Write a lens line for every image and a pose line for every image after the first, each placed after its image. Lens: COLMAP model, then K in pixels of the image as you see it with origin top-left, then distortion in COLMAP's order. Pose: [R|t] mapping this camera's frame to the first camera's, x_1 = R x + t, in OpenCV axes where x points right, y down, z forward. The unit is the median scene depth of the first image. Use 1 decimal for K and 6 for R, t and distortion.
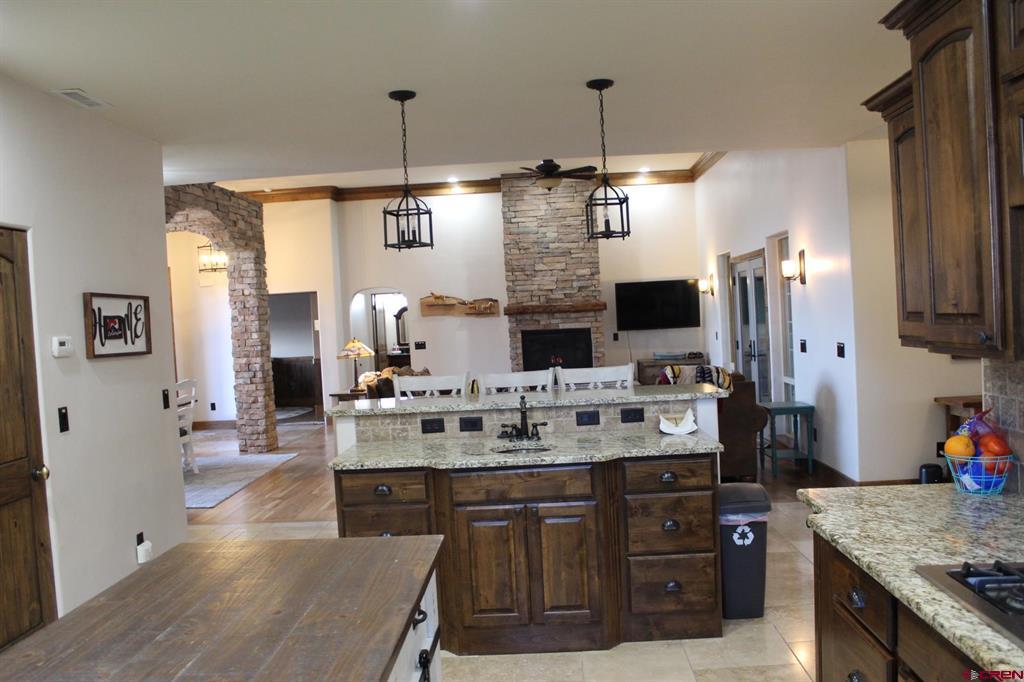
lens RADIAL K [[851.5, 0, 516.9], [0, 851.5, 347.3], [0, 0, 1]] dist [-0.160628, 0.135779]
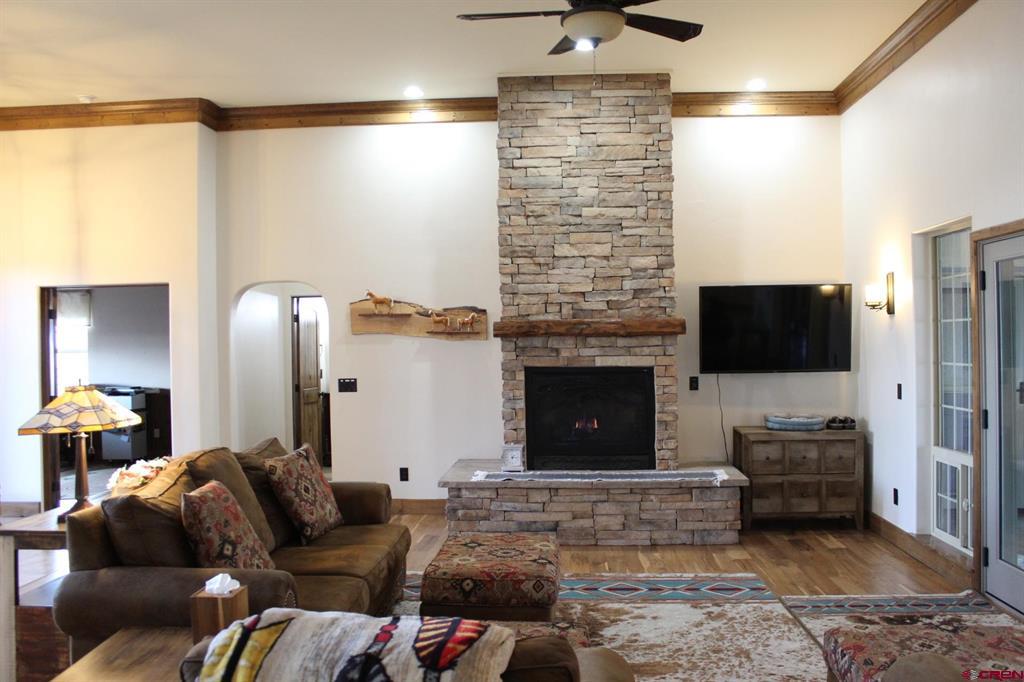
lens RADIAL K [[851.5, 0, 516.9], [0, 851.5, 347.3], [0, 0, 1]] dist [-0.160628, 0.135779]
pose [[0.998969, 0.036681, -0.026737, 0.014160], [-0.037475, 0.998852, -0.029836, -0.015753], [0.025612, 0.030808, 0.999197, 0.461525]]
